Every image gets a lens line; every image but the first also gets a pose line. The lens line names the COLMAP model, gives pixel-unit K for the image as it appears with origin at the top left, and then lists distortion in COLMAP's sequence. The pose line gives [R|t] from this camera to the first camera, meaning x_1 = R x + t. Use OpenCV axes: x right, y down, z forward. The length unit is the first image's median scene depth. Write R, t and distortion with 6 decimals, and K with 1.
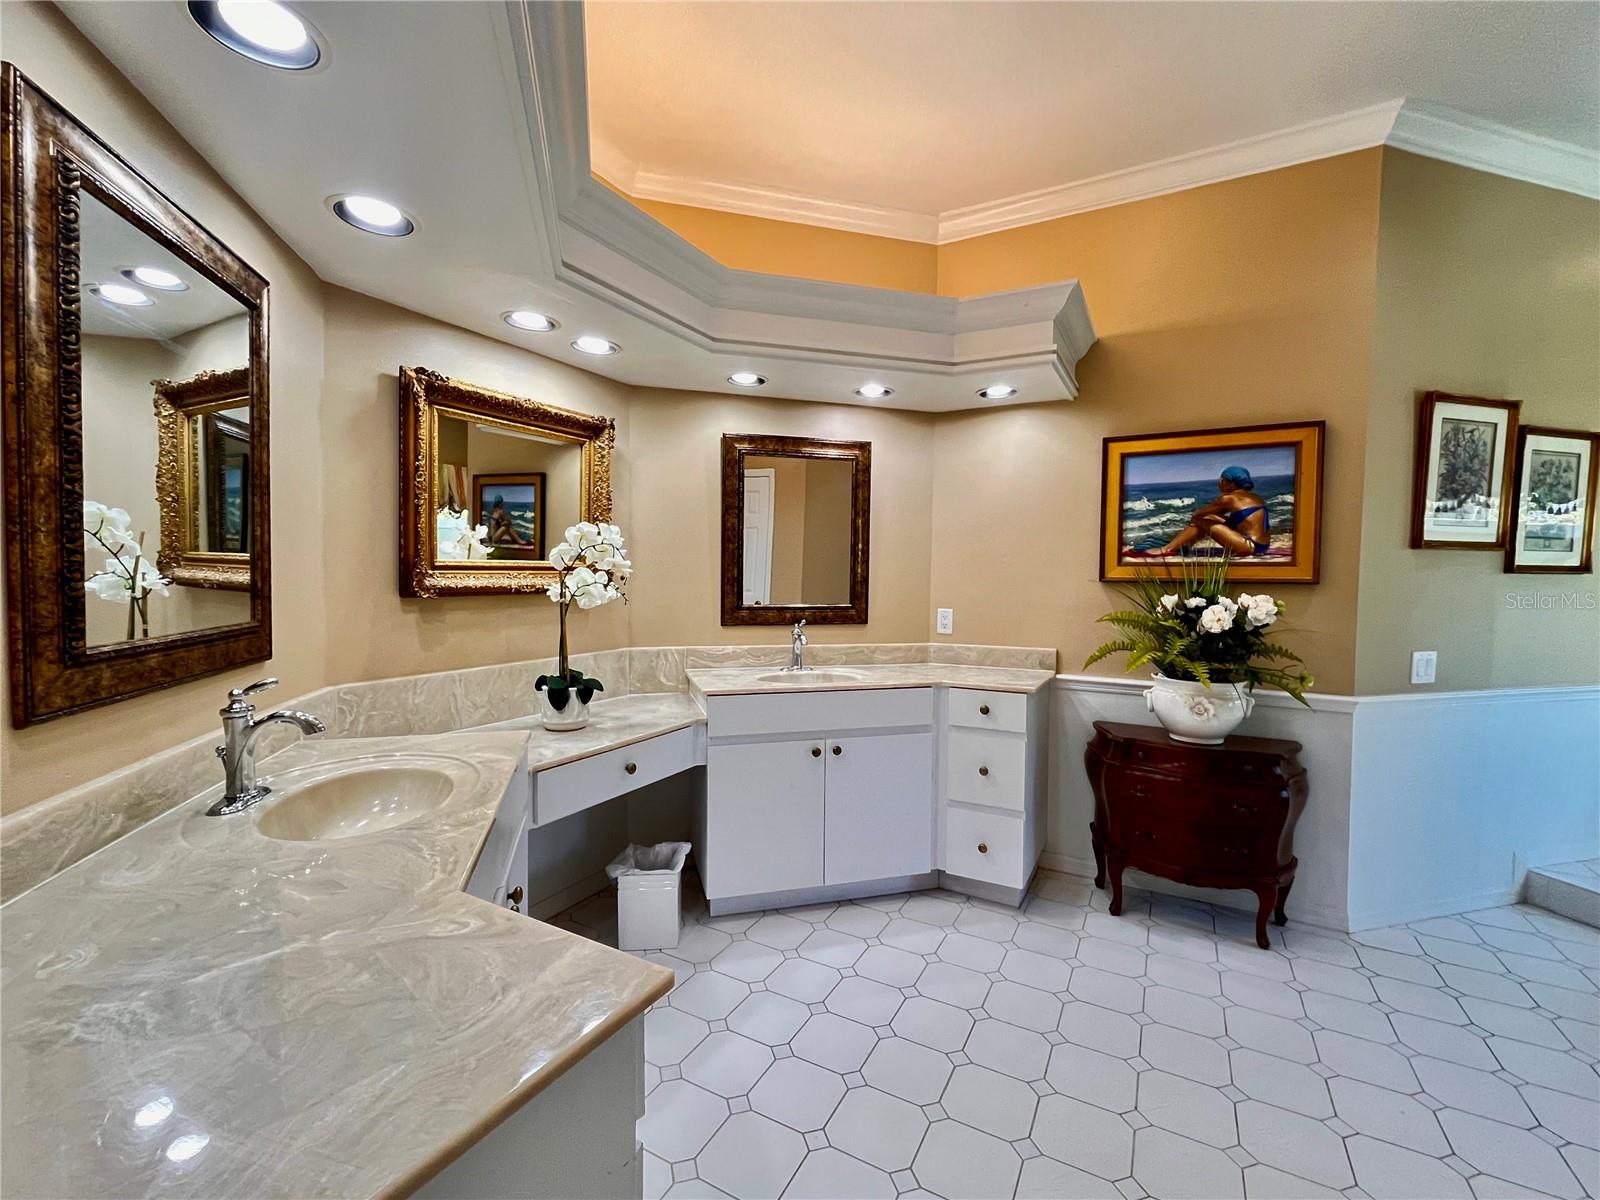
lens RADIAL K [[691.6, 0, 792.9], [0, 691.6, 597.8], [0, 0, 1]] dist [-0.002803, -0.000070]
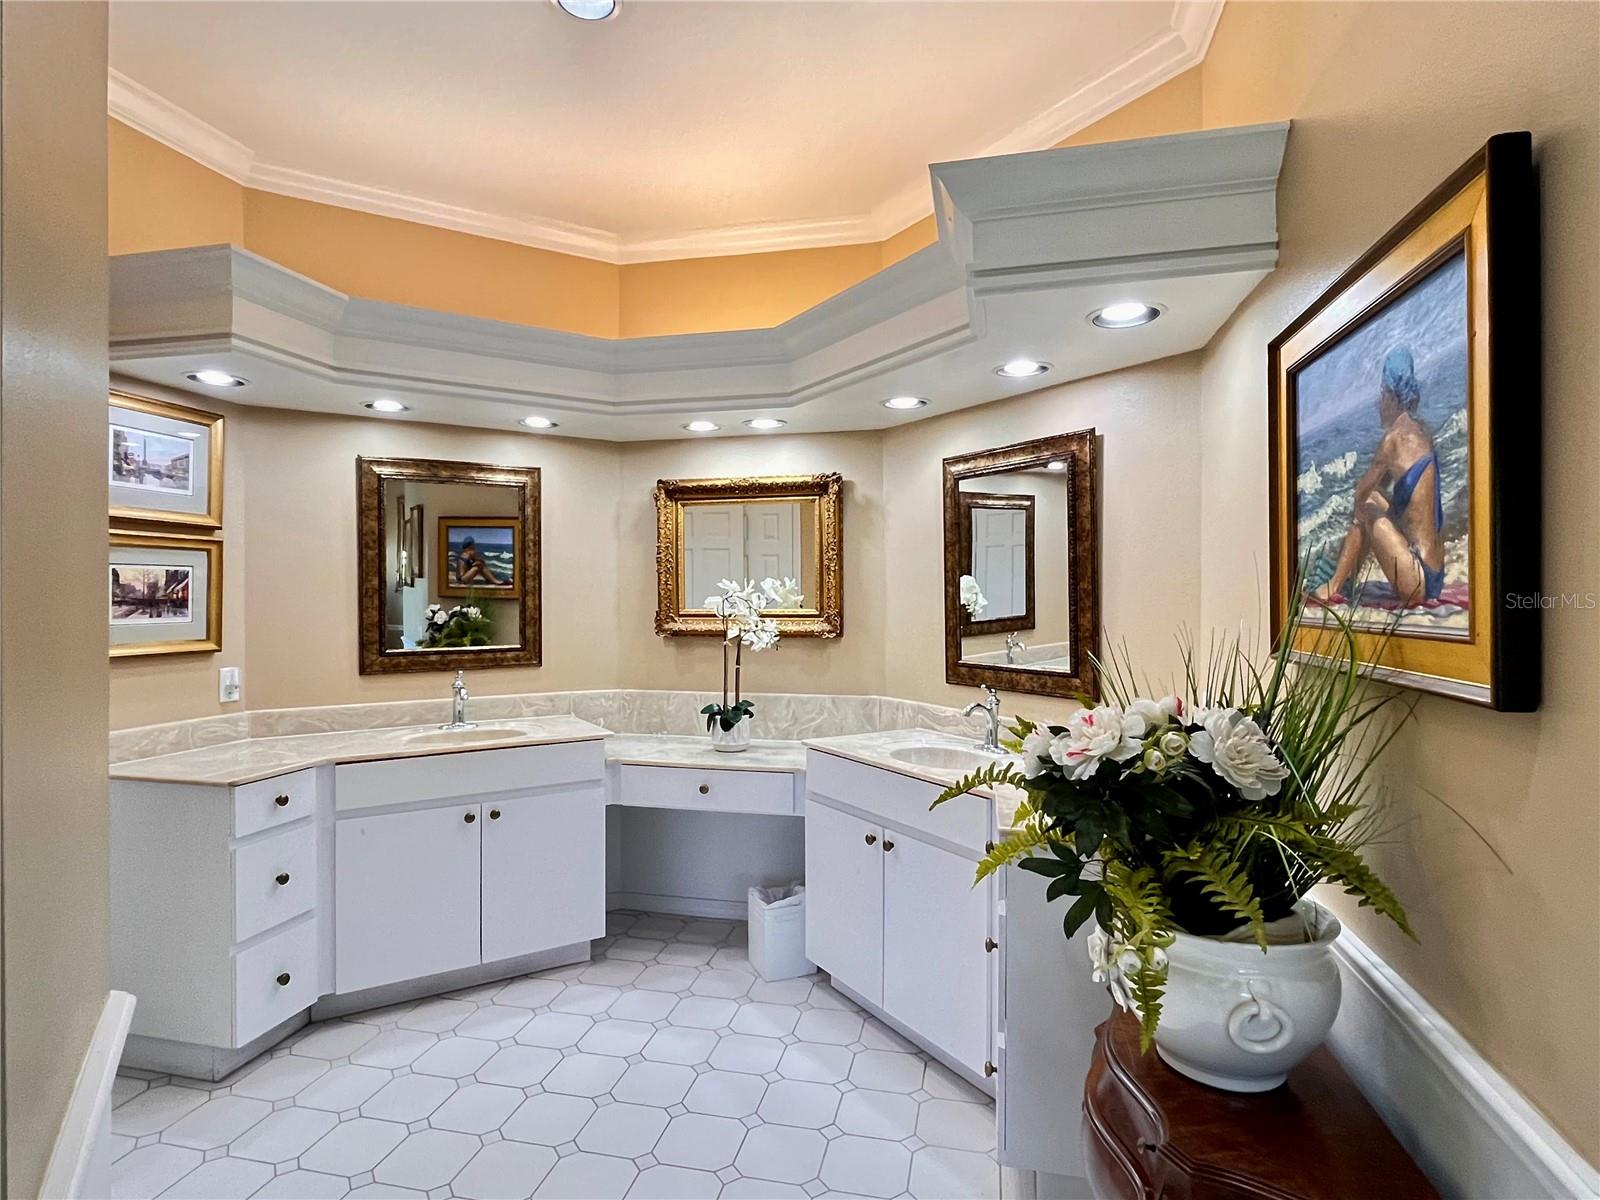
lens RADIAL K [[854.4, 0, 794.2], [0, 854.4, 596.8], [0, 0, 1]] dist [-0.001872, -0.000409]
pose [[0.273234, -0.006077, -0.961928, 0.943704], [-0.031567, 0.999385, -0.015281, -0.048210], [0.961430, 0.034540, 0.272874, 0.581390]]
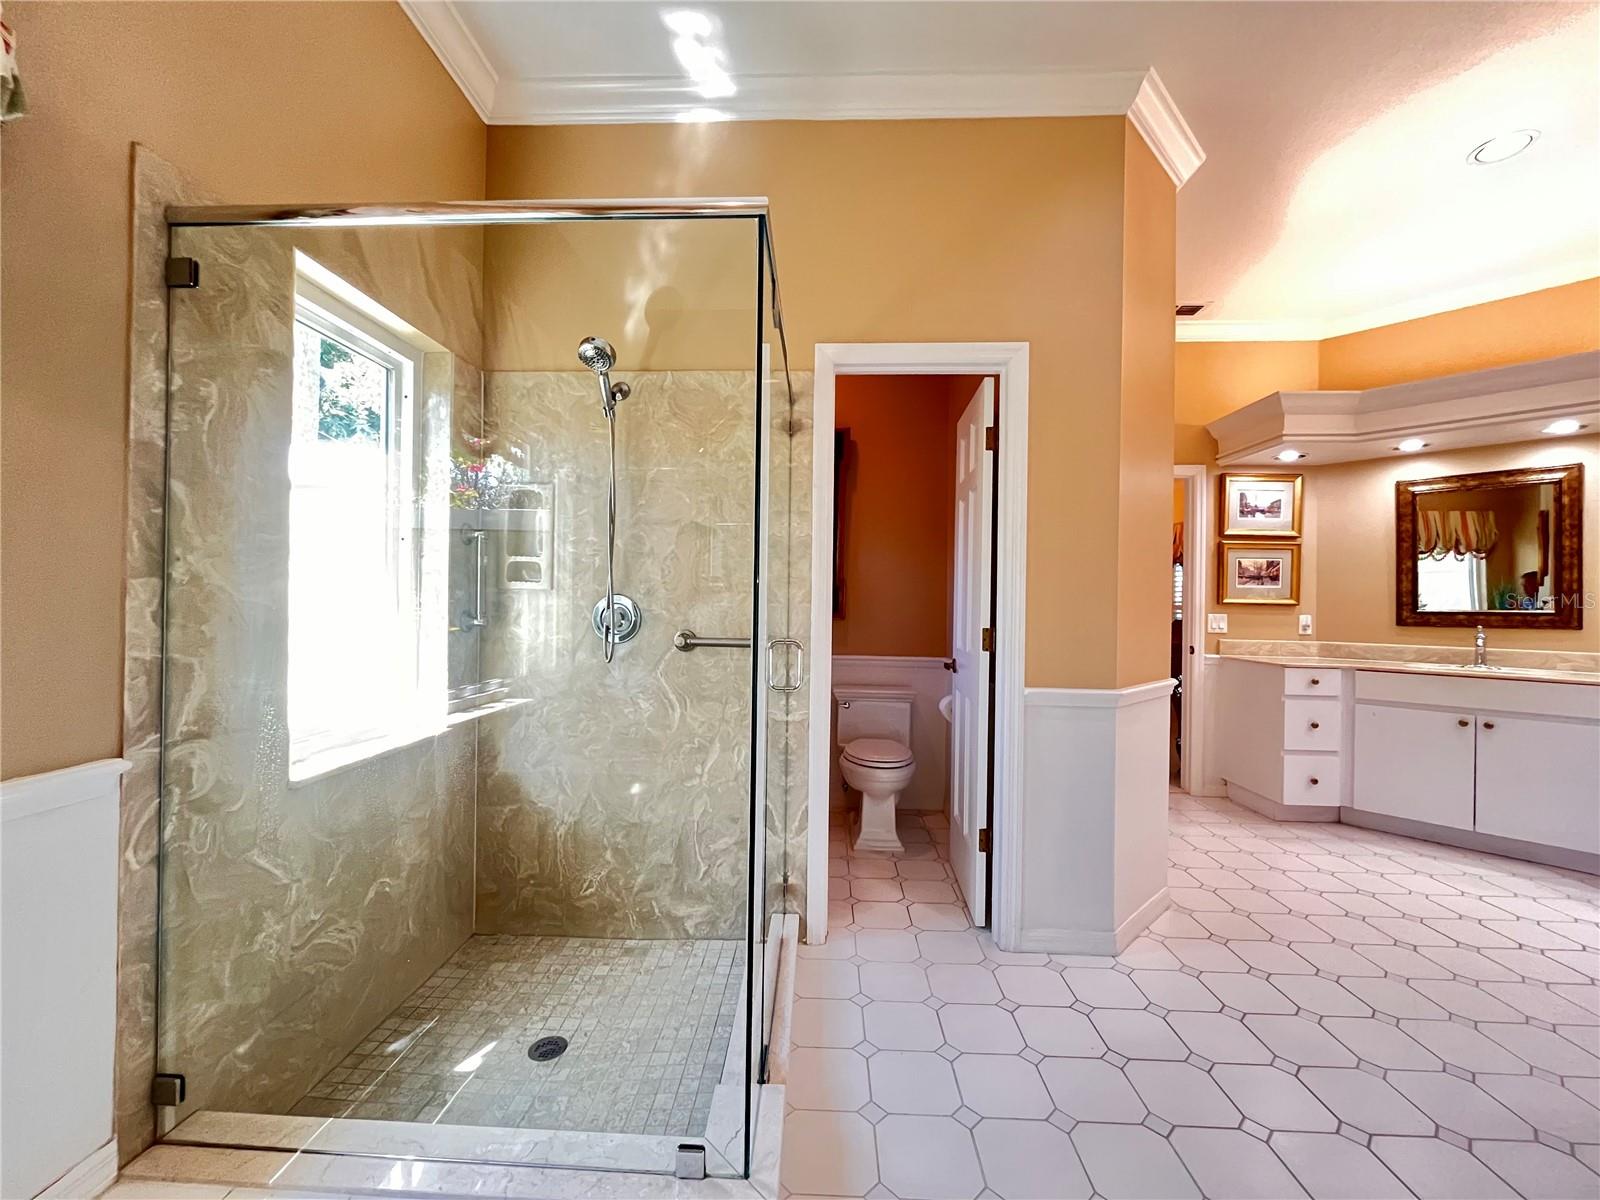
lens RADIAL K [[644.5, 0, 795.6], [0, 644.5, 604.5], [0, 0, 1]] dist [-0.001117, -0.000132]
pose [[-0.895497, -0.025571, -0.444332, 1.373526], [-0.041624, 0.998784, 0.026410, 0.032075], [0.443116, 0.042145, -0.895473, 0.975574]]
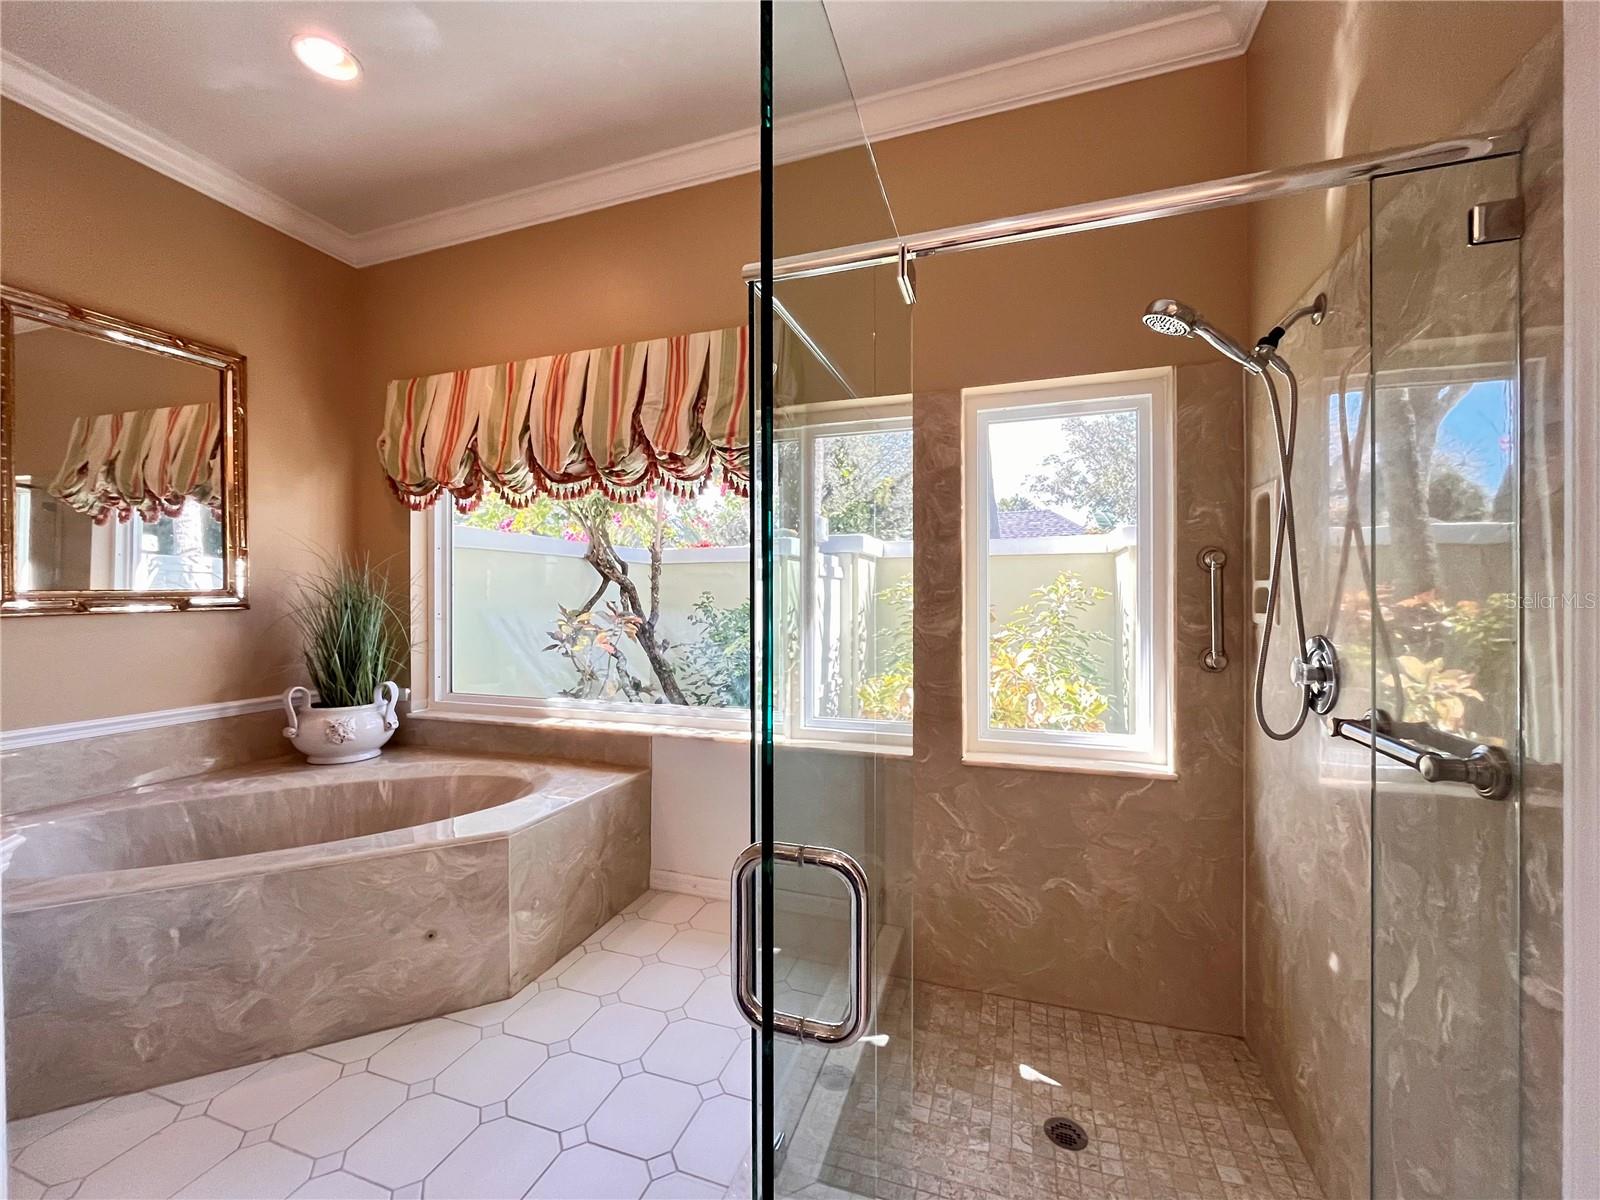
lens RADIAL K [[644.5, 0, 796.5], [0, 644.5, 602.0], [0, 0, 1]] dist [-0.001117, -0.000132]
pose [[-0.173638, -0.016403, 0.984673, 0.781205], [0.037553, 0.999024, 0.023264, -0.003341], [-0.984093, 0.041017, -0.172853, 0.636913]]
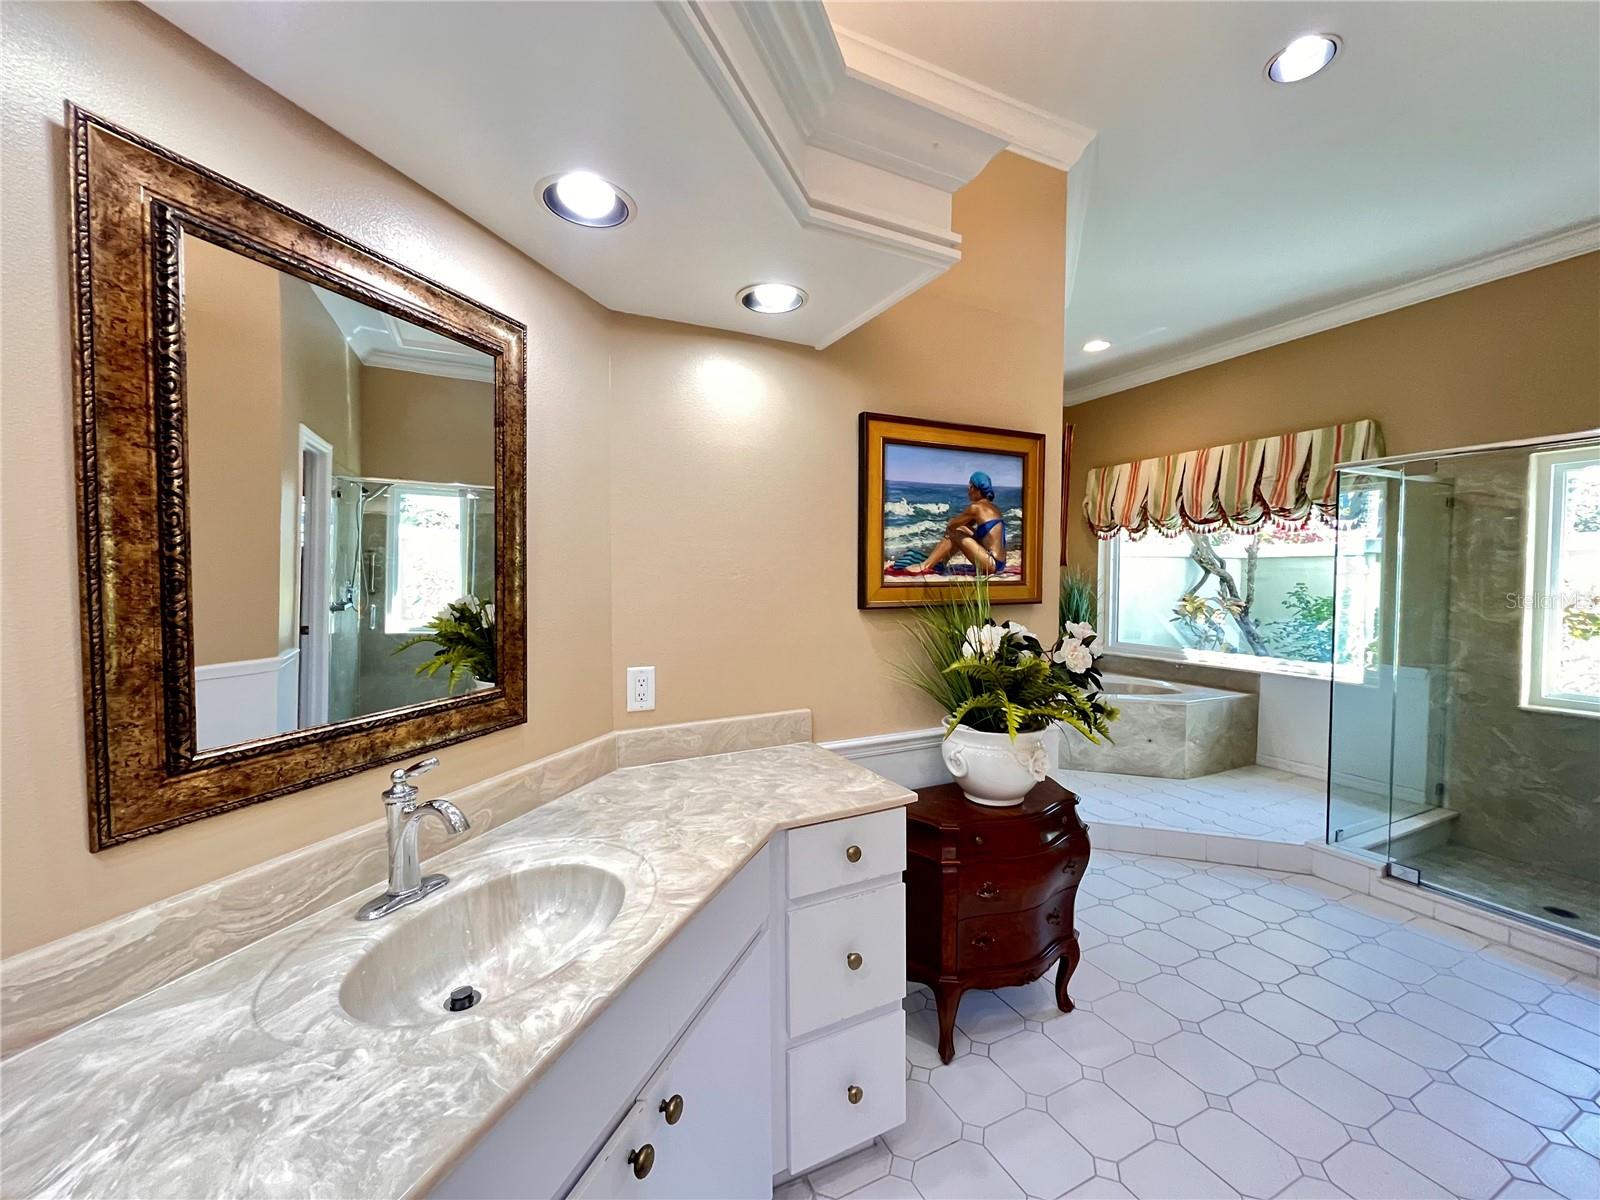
lens RADIAL K [[644.5, 0, 802.7], [0, 644.5, 601.8], [0, 0, 1]] dist [-0.001117, -0.000132]
pose [[0.571360, -0.044893, 0.819471, -0.159065], [0.038376, 0.998872, 0.027965, -0.055966], [-0.819802, 0.015470, 0.572438, 0.701658]]
